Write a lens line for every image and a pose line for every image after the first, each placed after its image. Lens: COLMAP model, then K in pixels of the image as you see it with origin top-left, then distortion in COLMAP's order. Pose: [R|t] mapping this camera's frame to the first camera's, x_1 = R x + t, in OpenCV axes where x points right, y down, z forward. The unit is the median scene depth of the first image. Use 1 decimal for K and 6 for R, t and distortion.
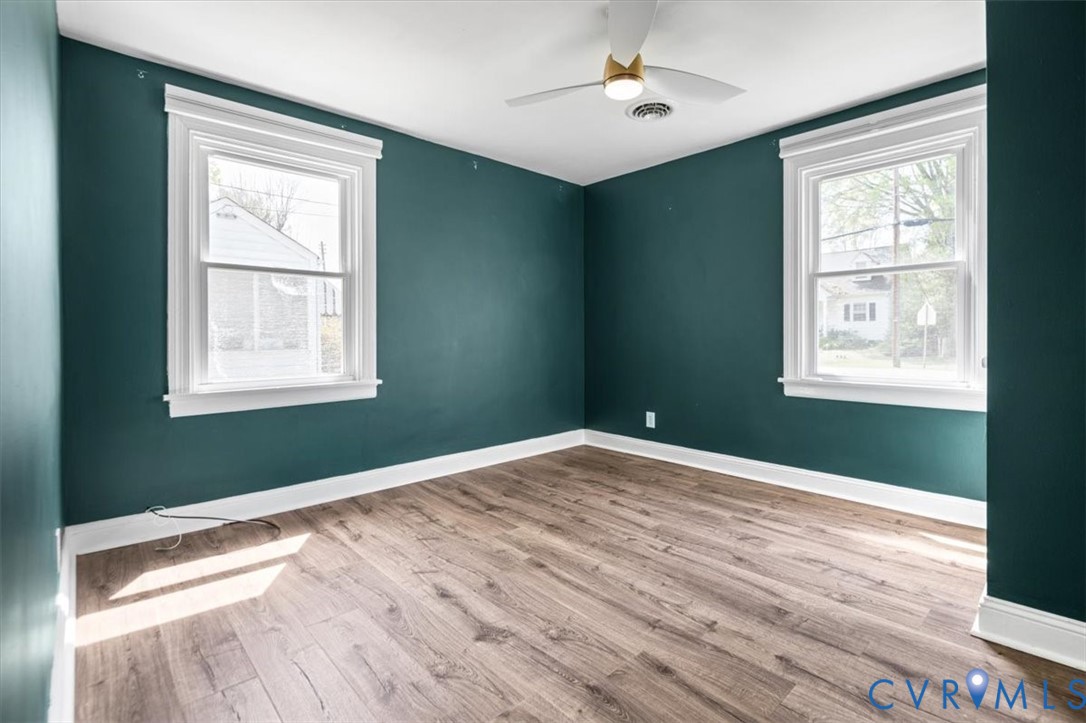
lens RADIAL K [[501.0, 0, 538.2], [0, 501.0, 345.2], [0, 0, 1]] dist [-0.005157, -0.003947]
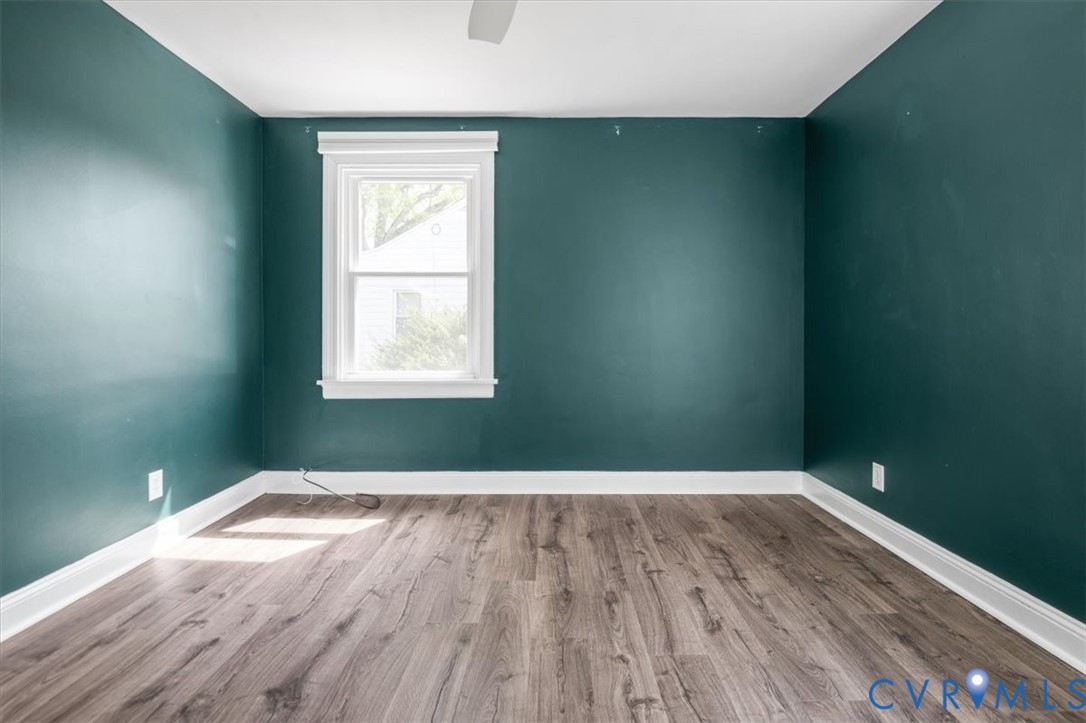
lens RADIAL K [[501.0, 0, 518.2], [0, 501.0, 339.5], [0, 0, 1]] dist [-0.005157, -0.003947]
pose [[0.737540, 0.013556, -0.675168, 0.450283], [-0.017334, 0.999849, 0.001140, -0.012961], [0.675081, 0.010863, 0.737663, 0.388926]]
